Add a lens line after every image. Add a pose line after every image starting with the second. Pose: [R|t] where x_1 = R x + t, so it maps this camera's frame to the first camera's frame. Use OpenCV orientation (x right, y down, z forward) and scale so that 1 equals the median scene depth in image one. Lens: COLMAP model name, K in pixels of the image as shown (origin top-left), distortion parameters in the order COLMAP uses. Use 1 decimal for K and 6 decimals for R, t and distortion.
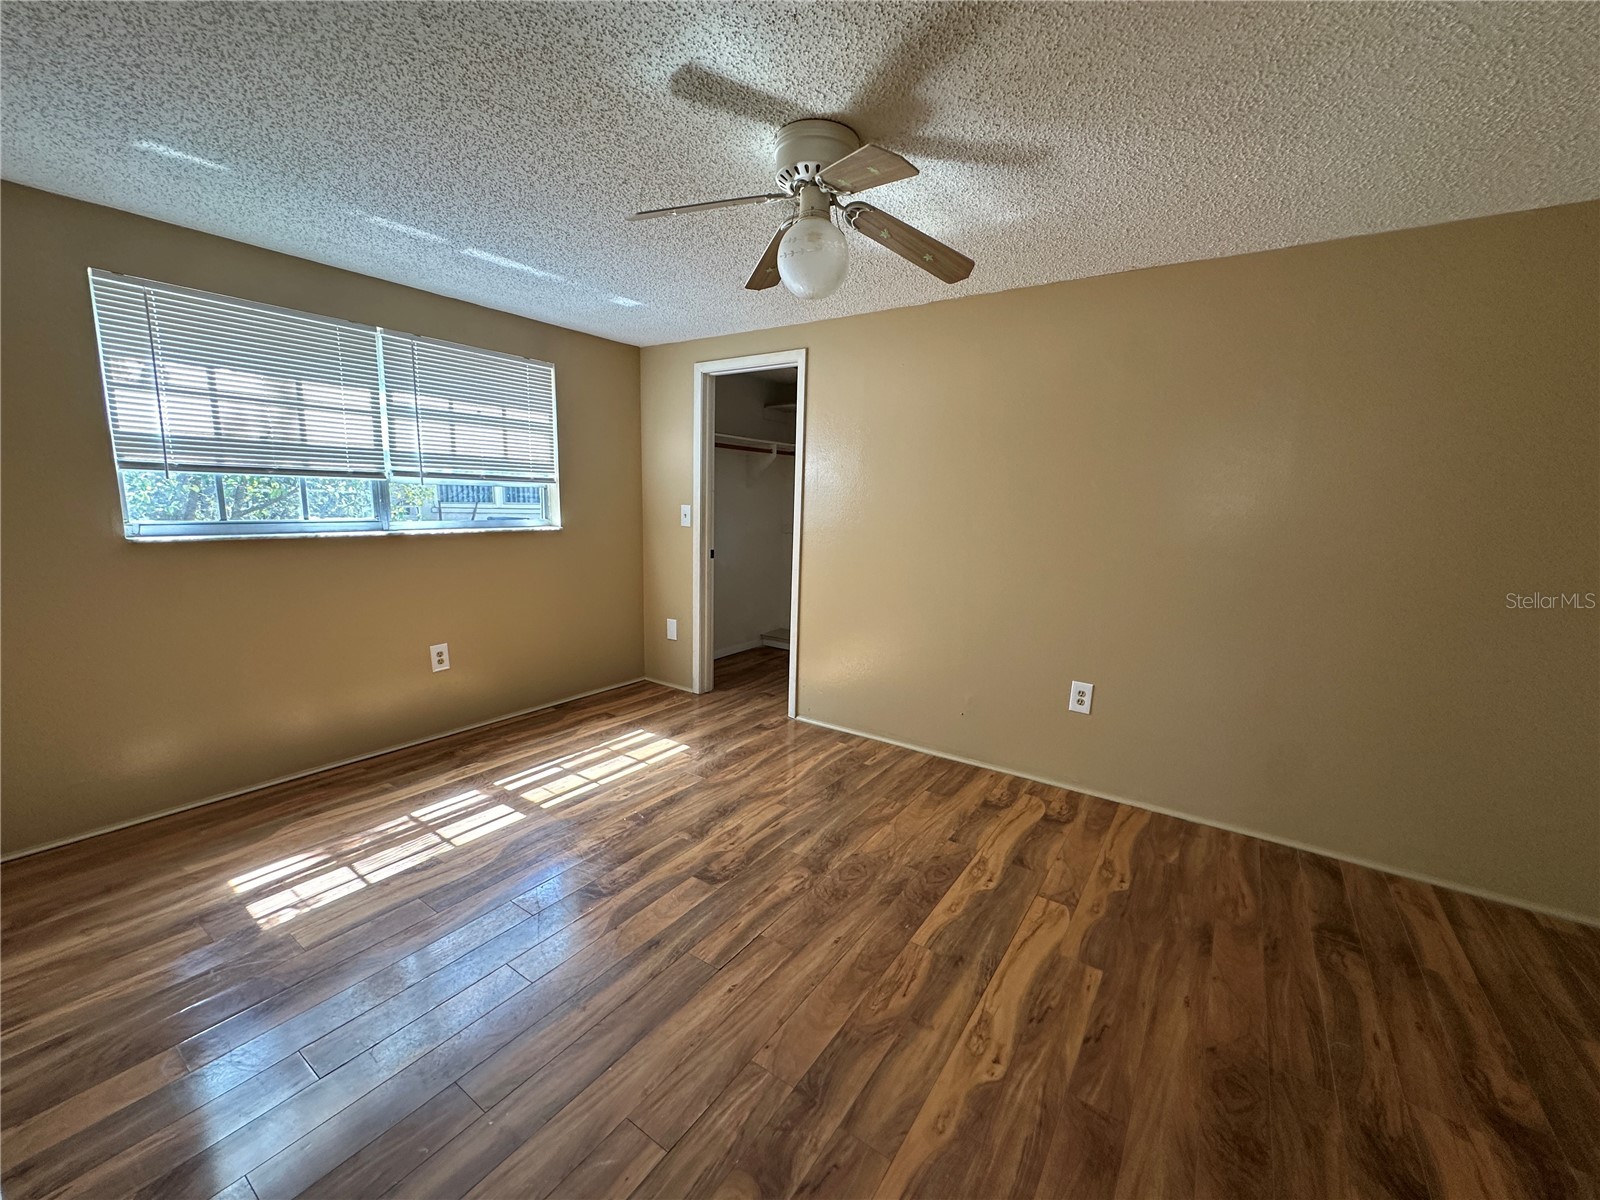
lens RADIAL K [[639.7, 0, 806.2], [0, 639.7, 601.1], [0, 0, 1]] dist [-0.006264, 0.001395]
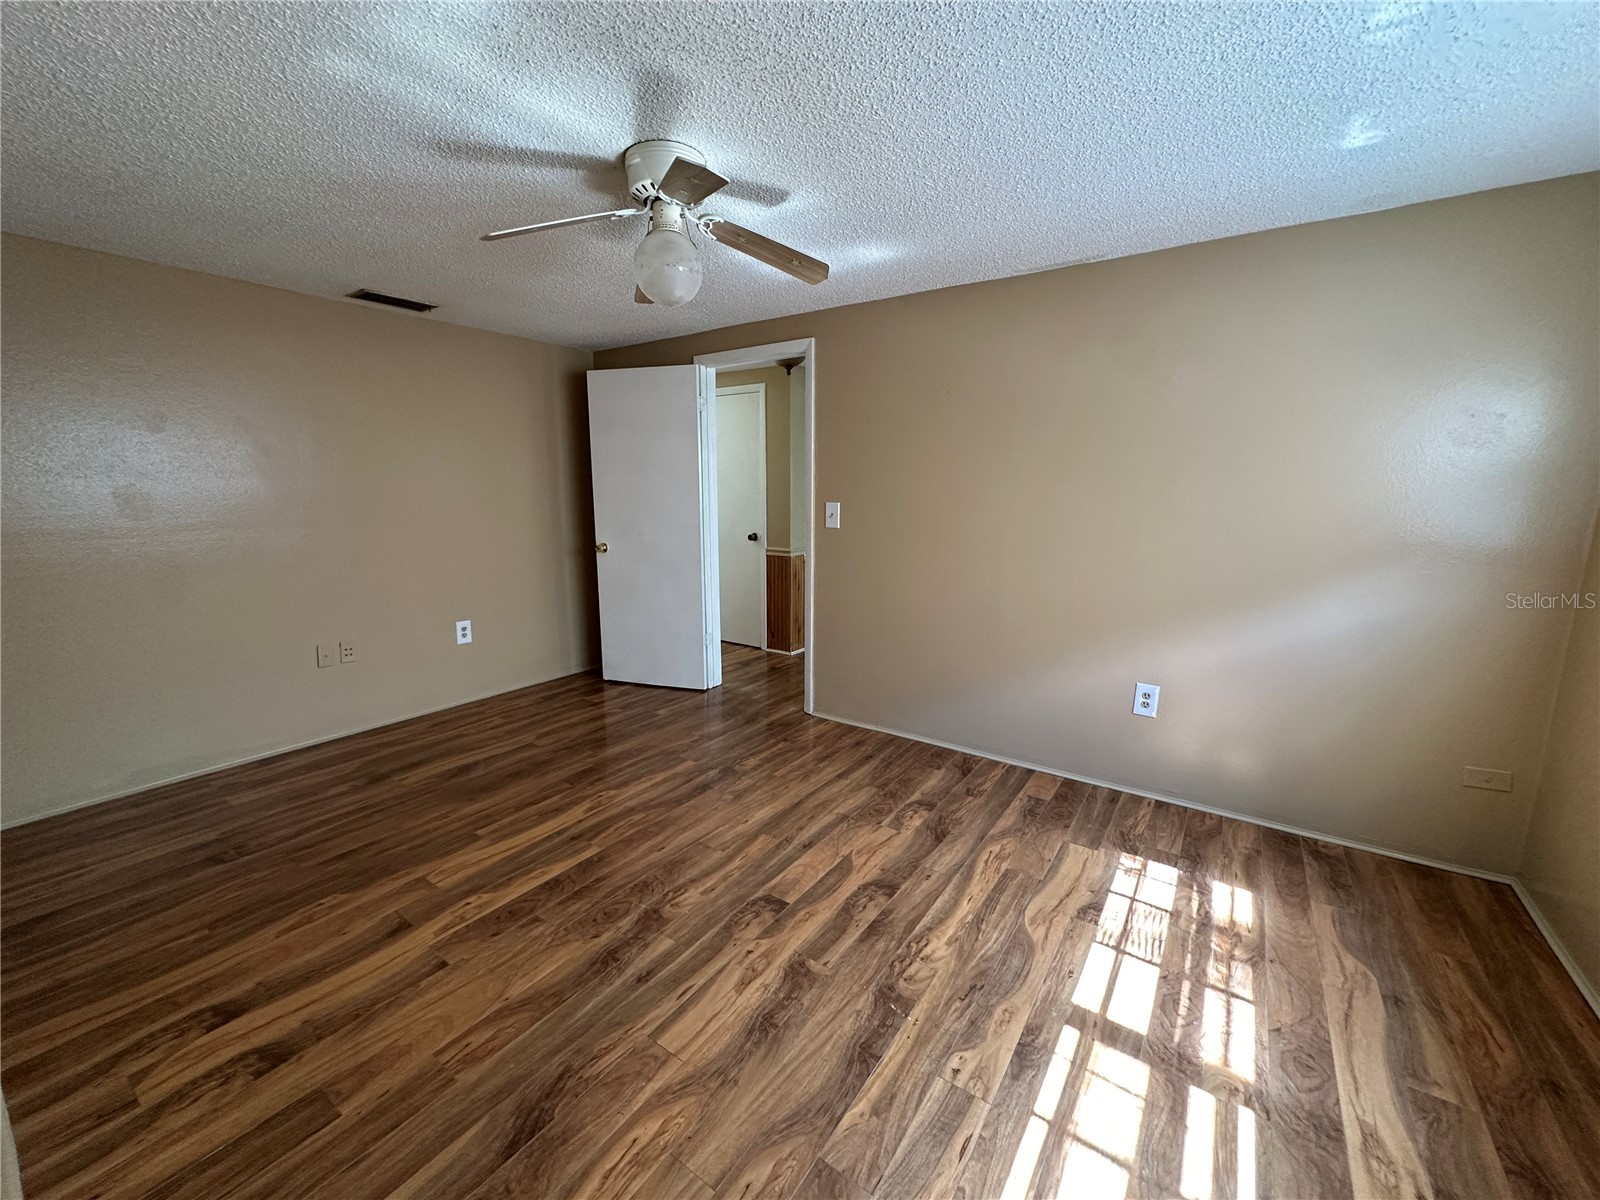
lens RADIAL K [[639.7, 0, 802.9], [0, 639.7, 603.5], [0, 0, 1]] dist [-0.006264, 0.001395]
pose [[-0.999534, -0.030273, 0.003953, -0.182531], [-0.027226, 0.942423, 0.333314, -0.285330], [-0.013816, 0.333051, -0.942807, 1.698542]]
